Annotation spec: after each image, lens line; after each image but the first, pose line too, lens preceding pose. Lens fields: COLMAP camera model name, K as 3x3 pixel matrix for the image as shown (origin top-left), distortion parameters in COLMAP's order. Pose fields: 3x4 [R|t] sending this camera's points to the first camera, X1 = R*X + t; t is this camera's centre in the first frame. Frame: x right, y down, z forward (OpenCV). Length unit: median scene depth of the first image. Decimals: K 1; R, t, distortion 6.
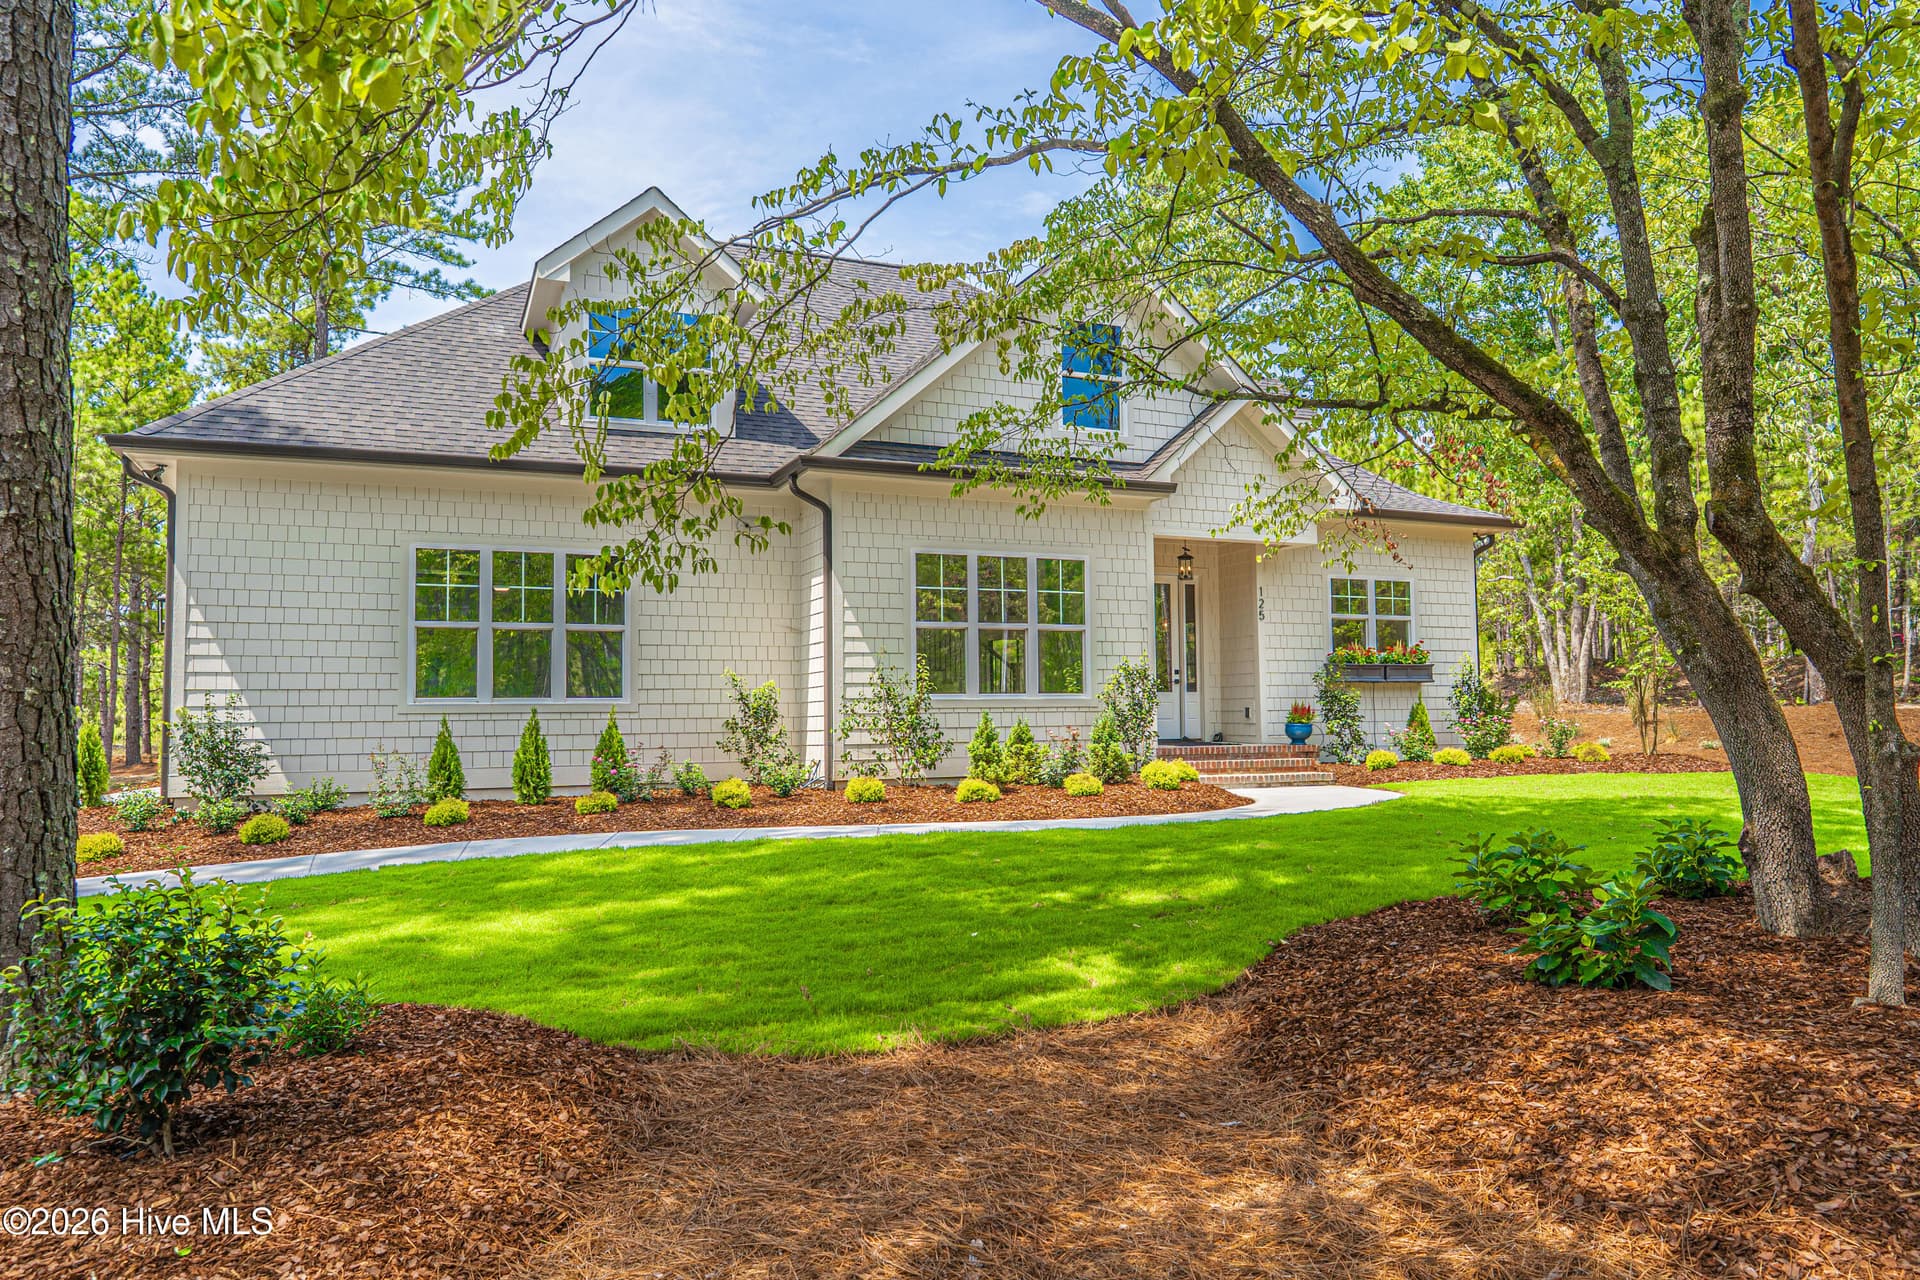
lens RADIAL K [[1293.6, 0, 943.0], [0, 1293.6, 654.1], [0, 0, 1]] dist [-0.004601, 0.003766]
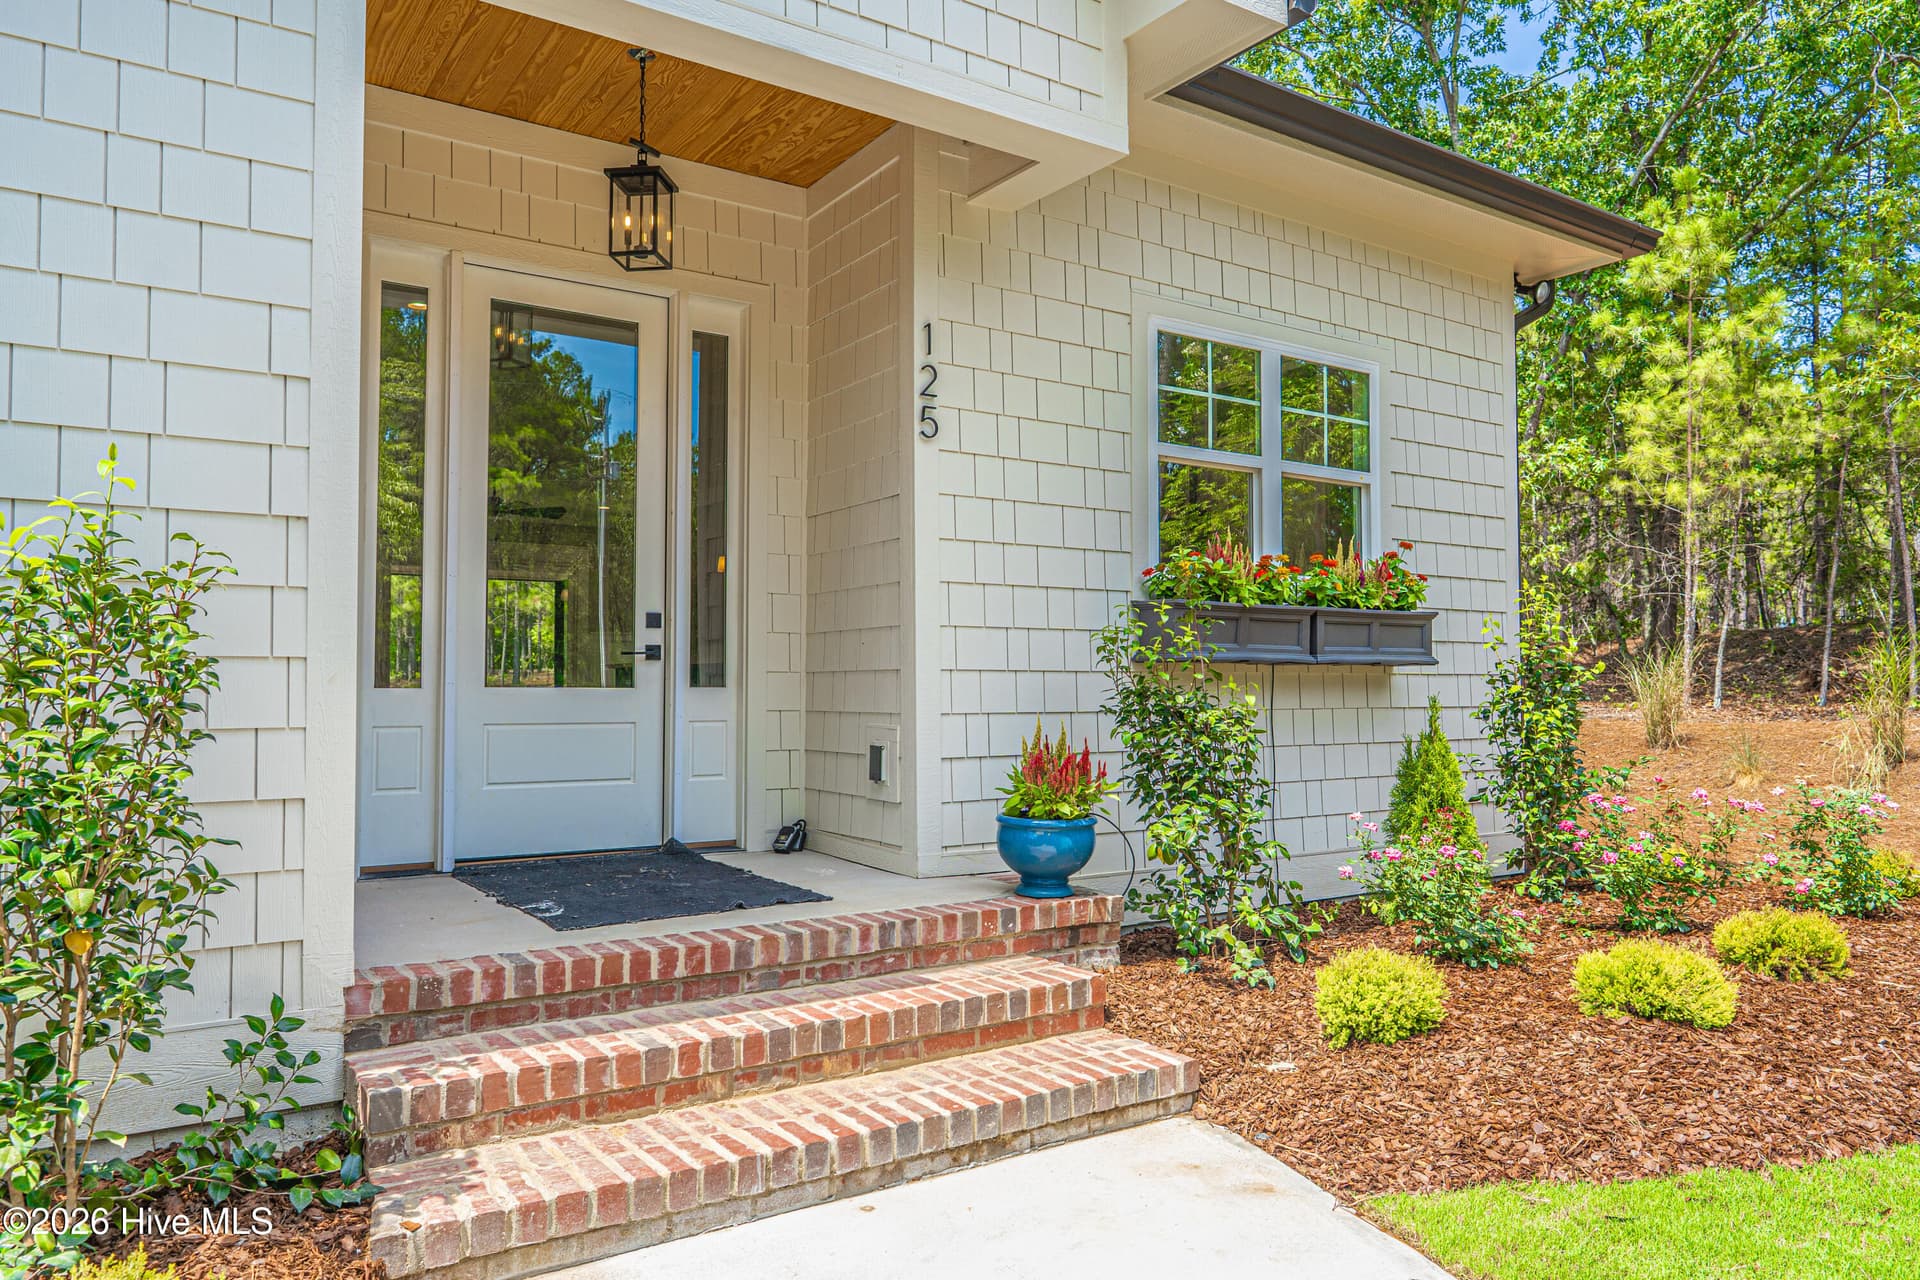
lens RADIAL K [[1270.2, 0, 945.7], [0, 1270.2, 657.3], [0, 0, 1]] dist [-0.007266, 0.001275]
pose [[0.983690, 0.012853, 0.179412, 0.196171], [-0.017268, 0.999585, 0.023069, 0.014531], [-0.179041, -0.025791, 0.983504, 0.707051]]
